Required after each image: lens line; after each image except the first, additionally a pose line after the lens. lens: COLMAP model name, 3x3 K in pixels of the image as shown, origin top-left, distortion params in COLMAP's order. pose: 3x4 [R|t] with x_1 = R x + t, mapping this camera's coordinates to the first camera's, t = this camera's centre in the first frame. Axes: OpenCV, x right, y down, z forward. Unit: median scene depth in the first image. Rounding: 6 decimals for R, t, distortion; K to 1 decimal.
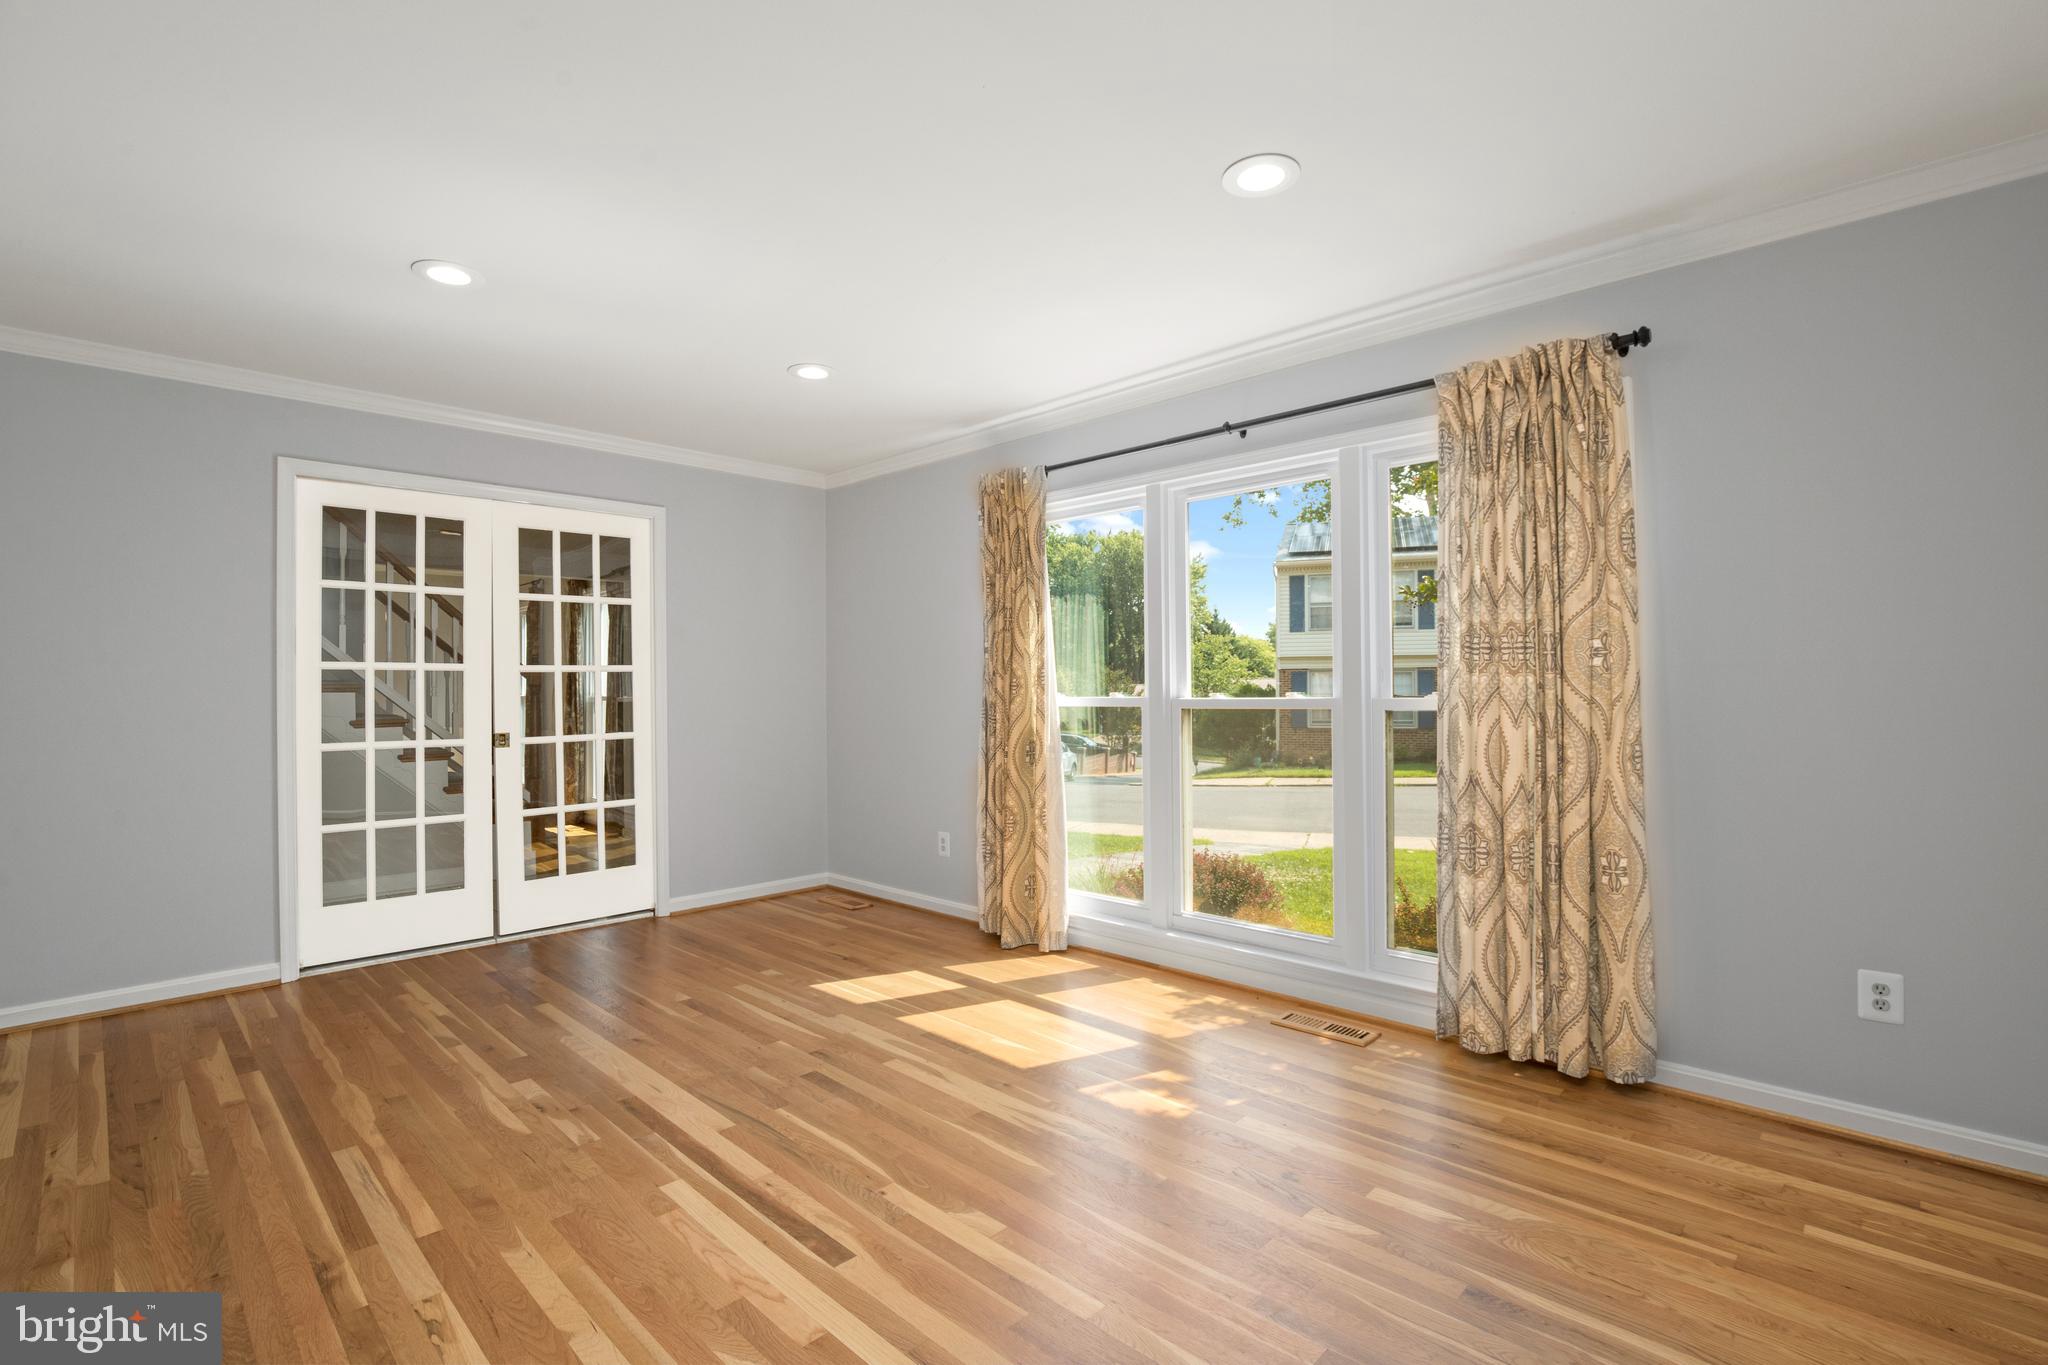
lens RADIAL K [[934.9, 0, 1007.6], [0, 934.9, 667.6], [0, 0, 1]] dist [-0.012907, 0.003258]
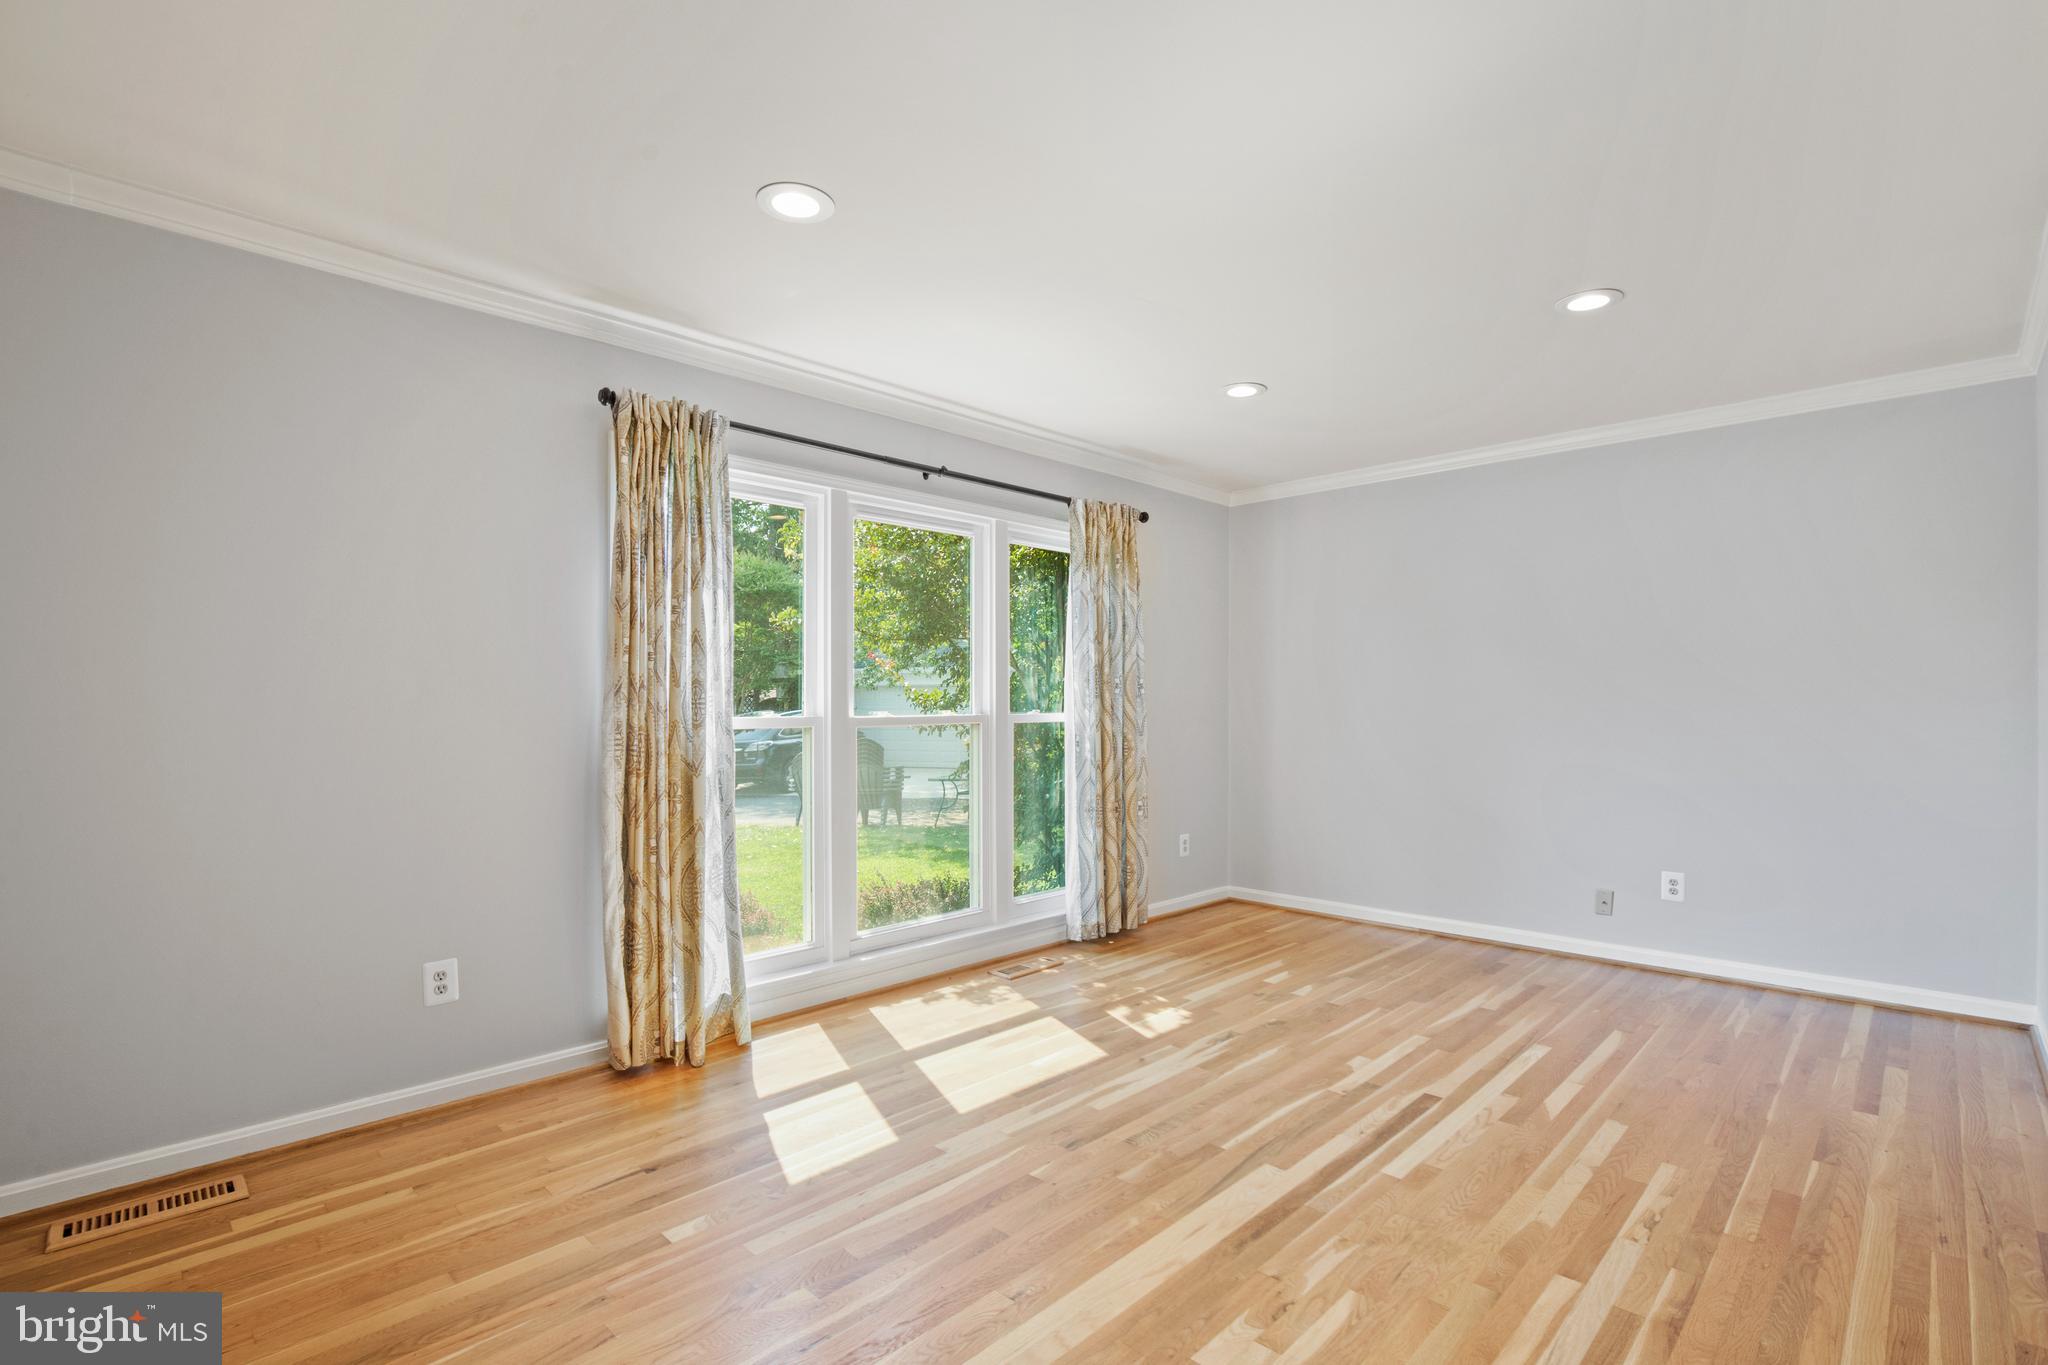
lens RADIAL K [[993.9, 0, 1029.8], [0, 993.9, 702.5], [0, 0, 1]] dist [-0.028152, 0.001709]
pose [[-0.035881, 0.010461, 0.999301, -1.833756], [-0.021816, 0.999699, -0.011249, 0.052541], [-0.999118, -0.022204, -0.035642, 1.828357]]
